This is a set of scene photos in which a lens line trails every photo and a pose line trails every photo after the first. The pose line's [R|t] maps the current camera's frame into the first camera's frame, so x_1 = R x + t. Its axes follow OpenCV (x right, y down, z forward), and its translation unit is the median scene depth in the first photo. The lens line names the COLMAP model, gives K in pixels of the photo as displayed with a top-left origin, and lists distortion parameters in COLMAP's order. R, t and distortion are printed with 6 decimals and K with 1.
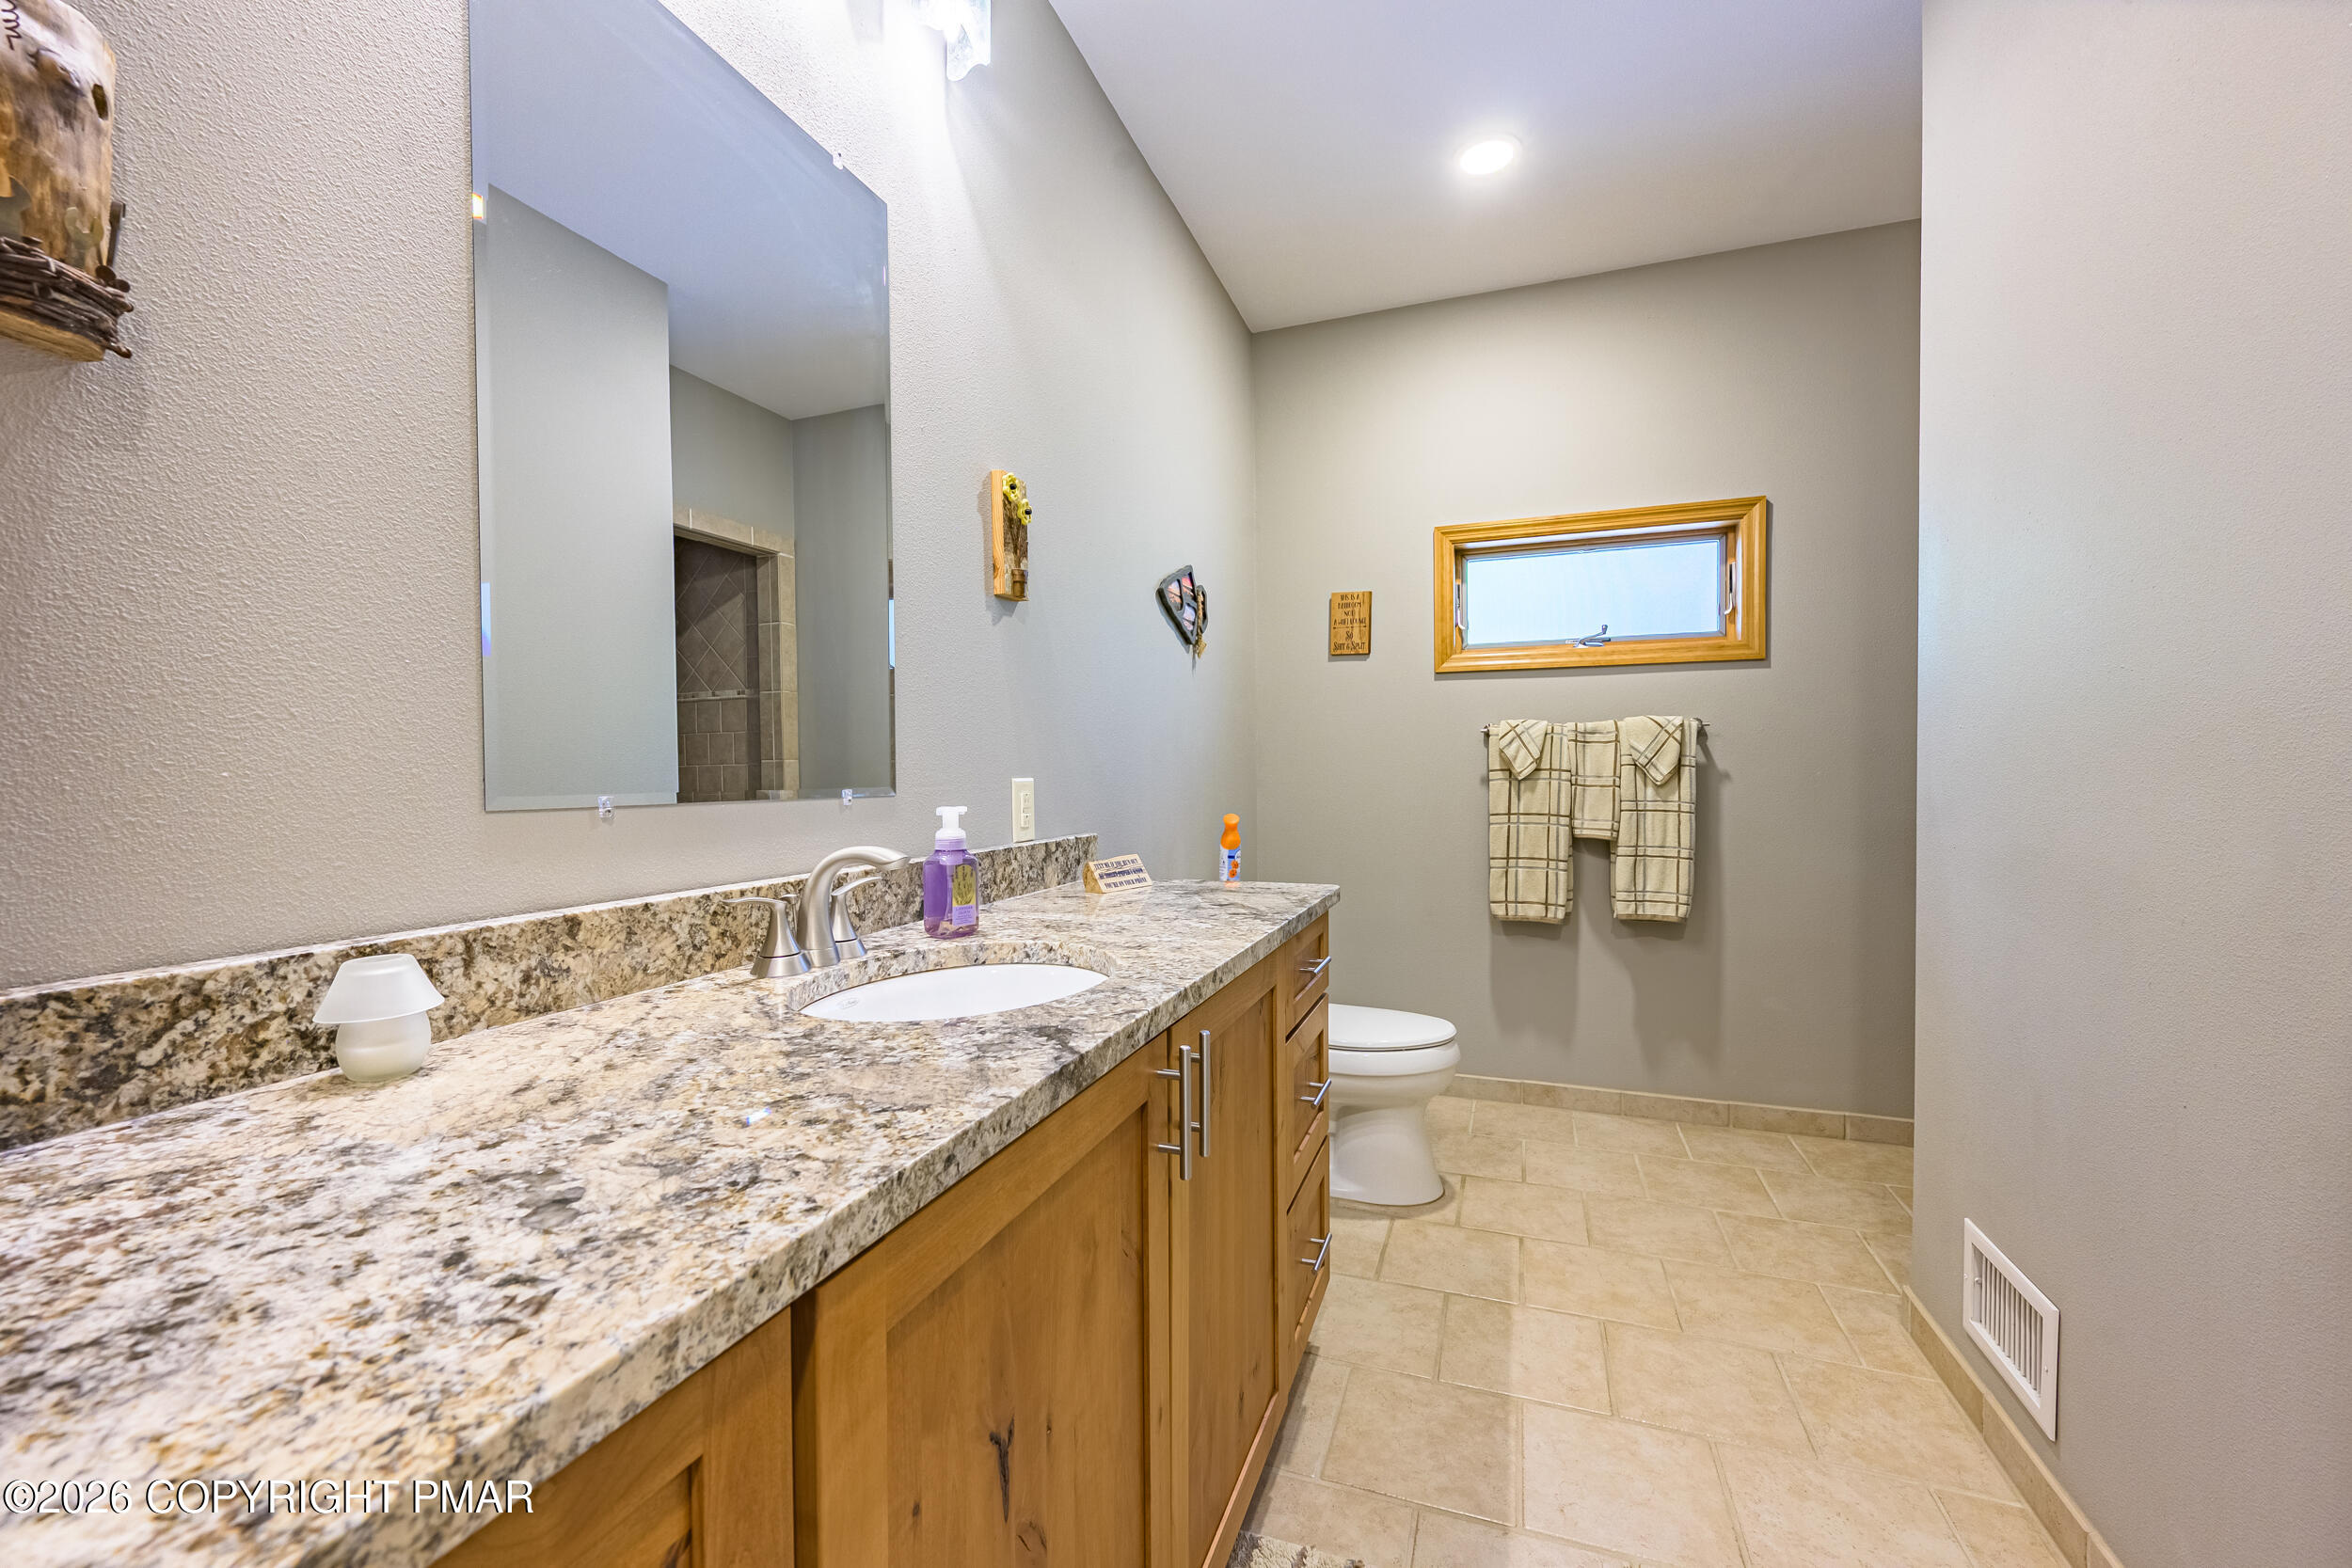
lens RADIAL K [[930.6, 0, 1174.1], [0, 930.6, 792.6], [0, 0, 1]] dist [-0.001560, 0.000121]
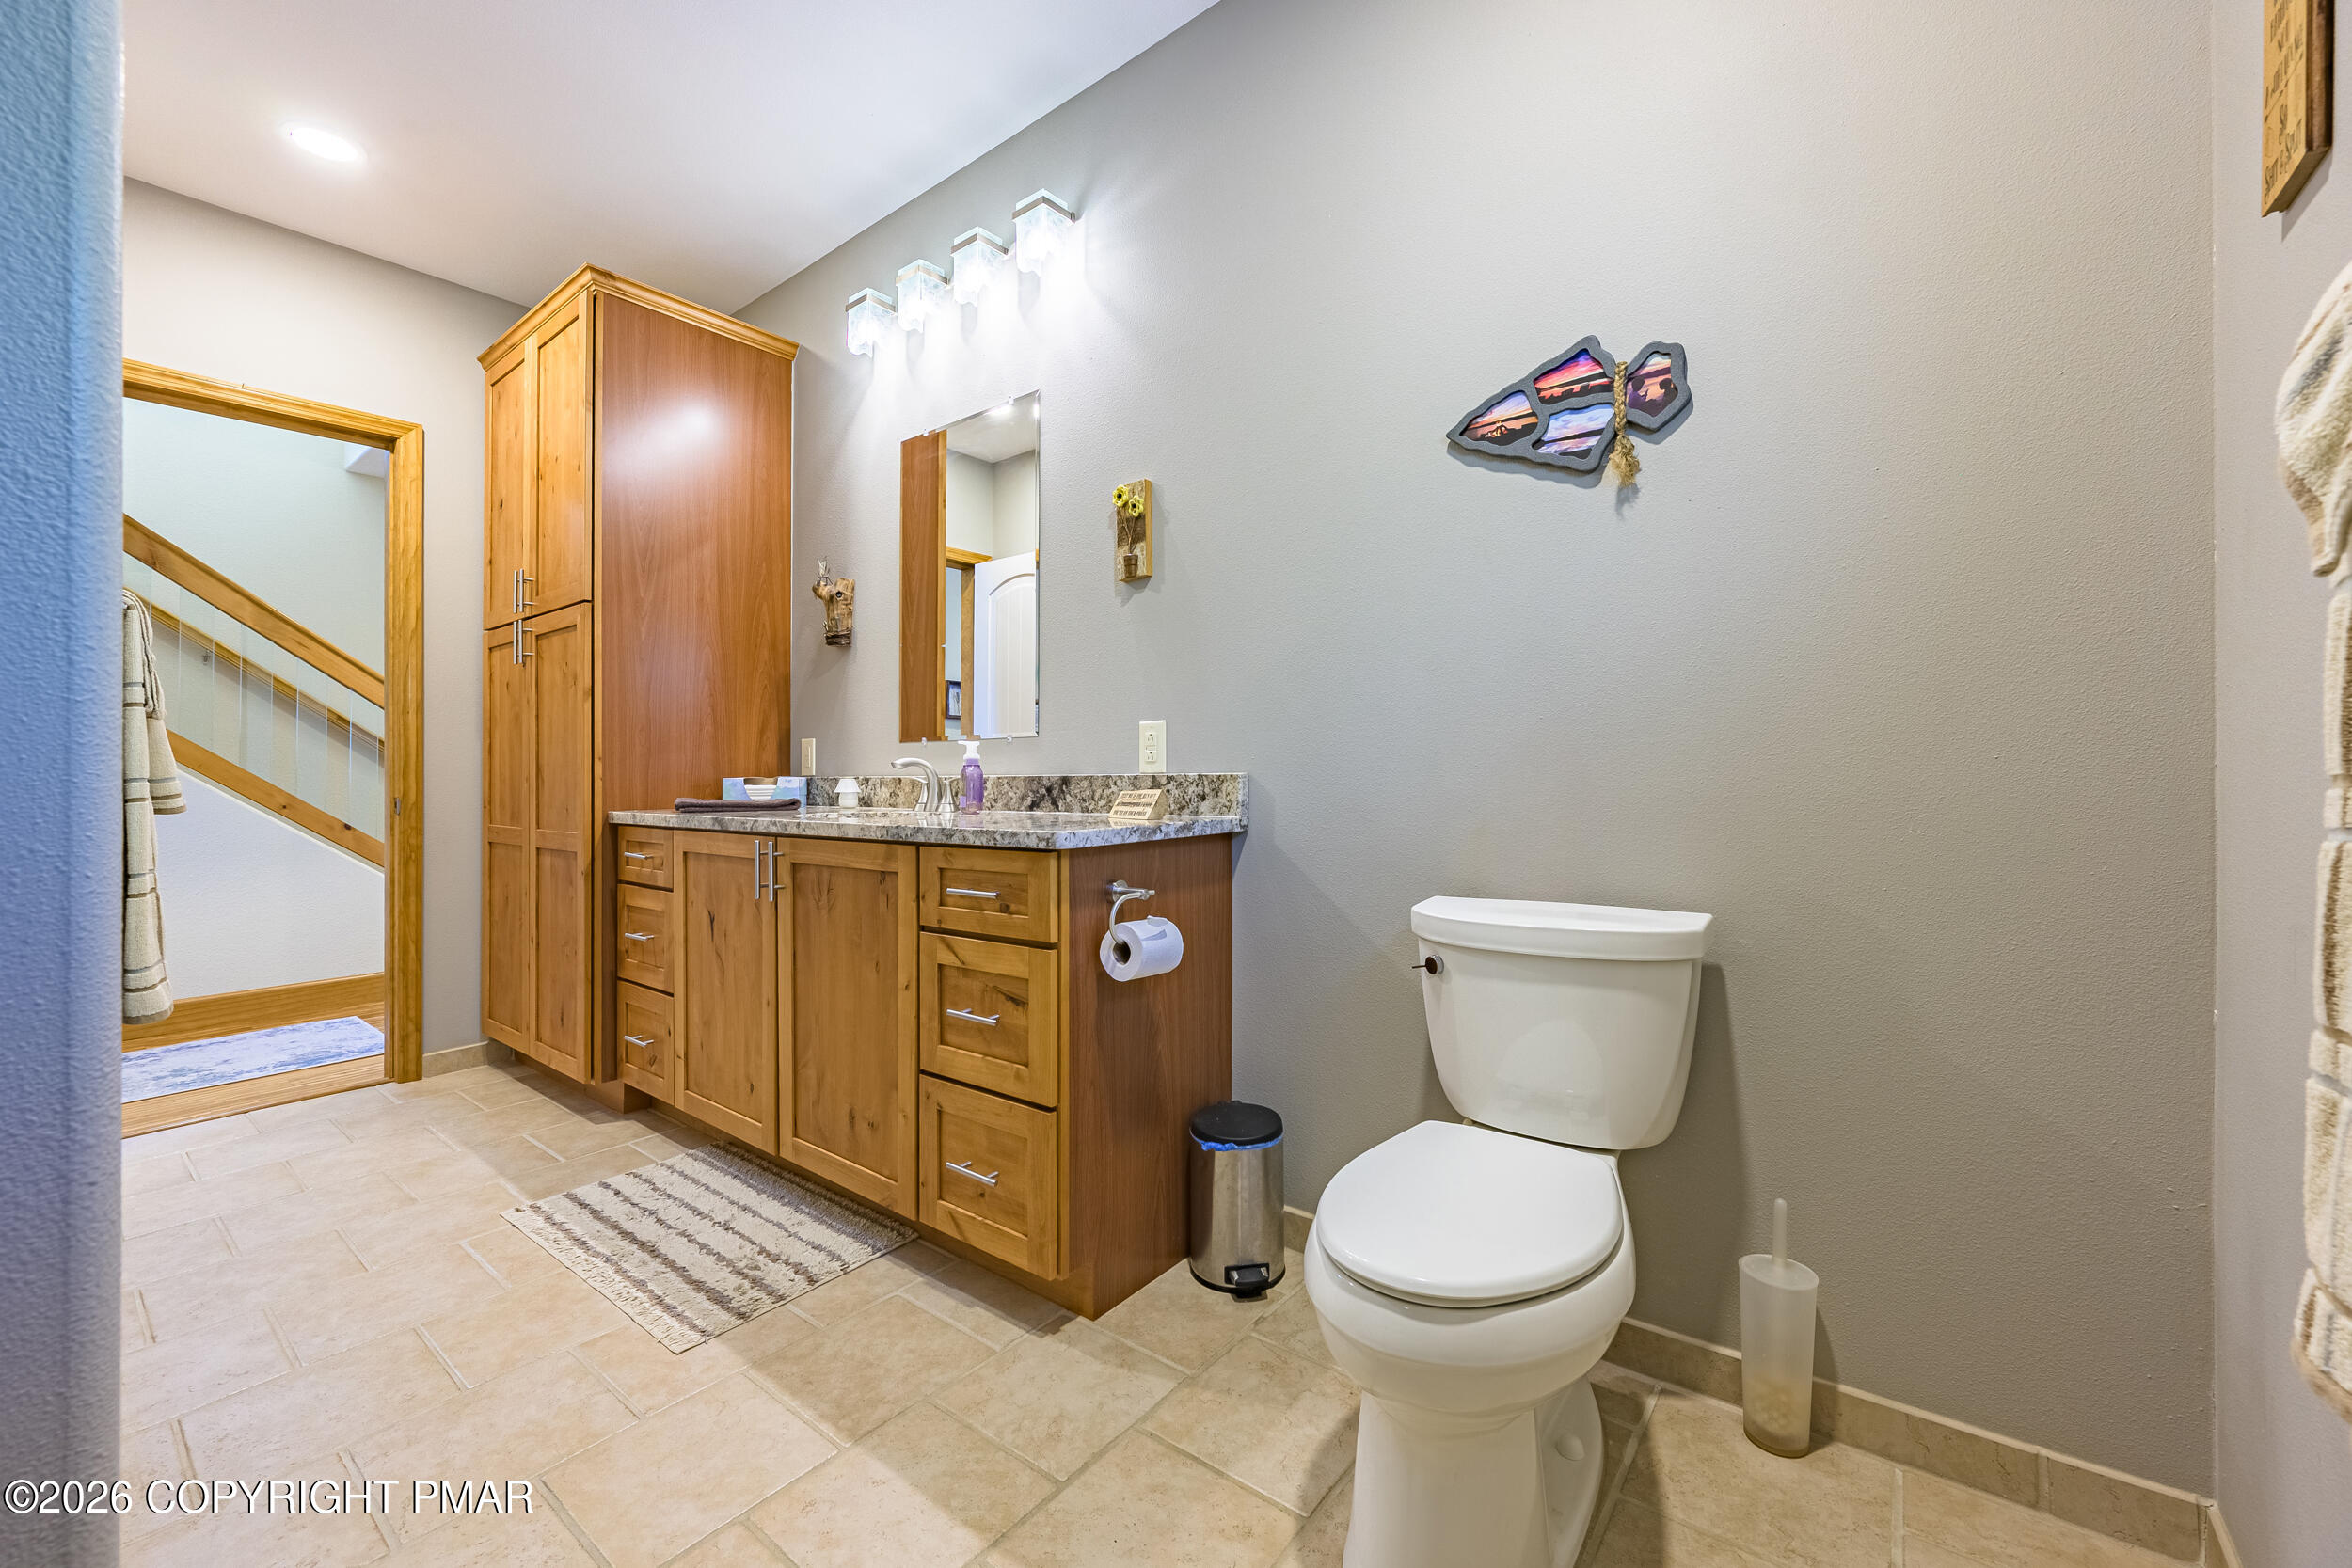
lens RADIAL K [[930.6, 0, 1172.3], [0, 930.6, 764.2], [0, 0, 1]] dist [-0.001560, 0.000121]
pose [[-0.311451, 0.001798, -0.950261, 0.732775], [-0.007753, 0.999960, 0.004434, 0.026530], [0.950231, 0.008748, -0.311424, 1.051913]]
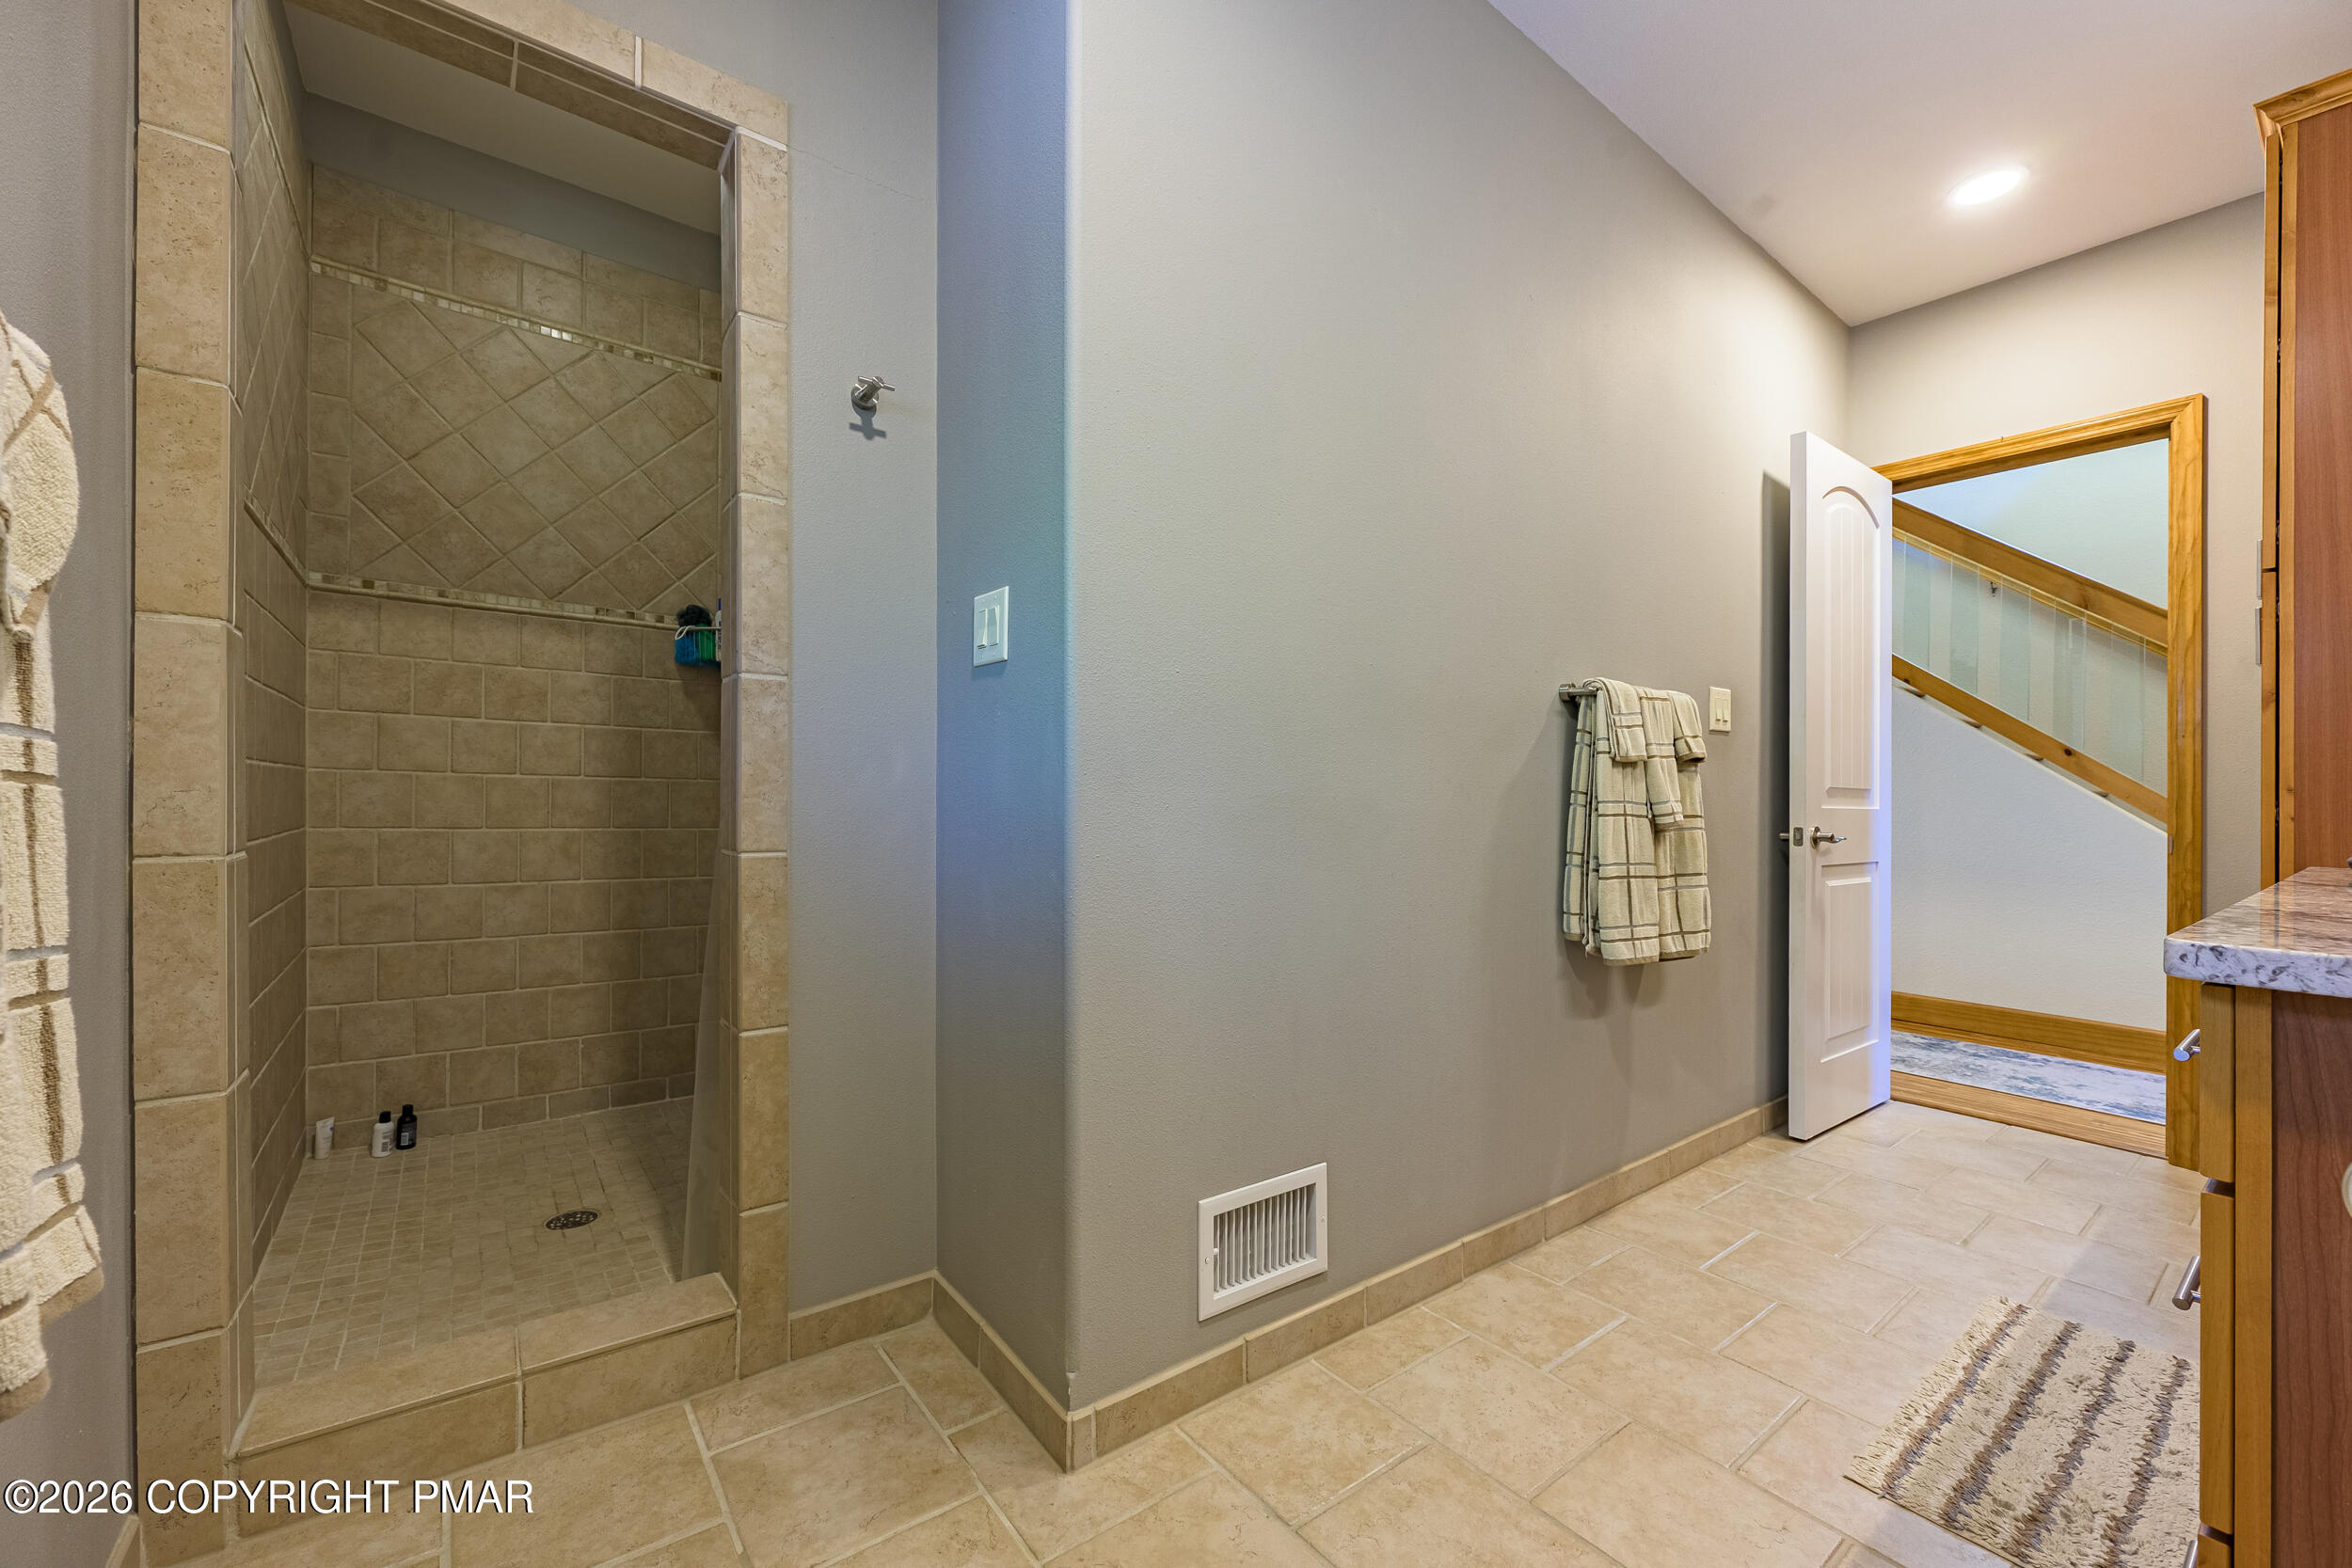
lens RADIAL K [[930.6, 0, 1176.6], [0, 930.6, 791.8], [0, 0, 1]] dist [-0.001560, 0.000121]
pose [[-0.843756, -0.008664, 0.536657, 0.255788], [-0.002739, 0.999926, 0.011837, 0.025060], [-0.536720, 0.008518, -0.843718, 1.215588]]
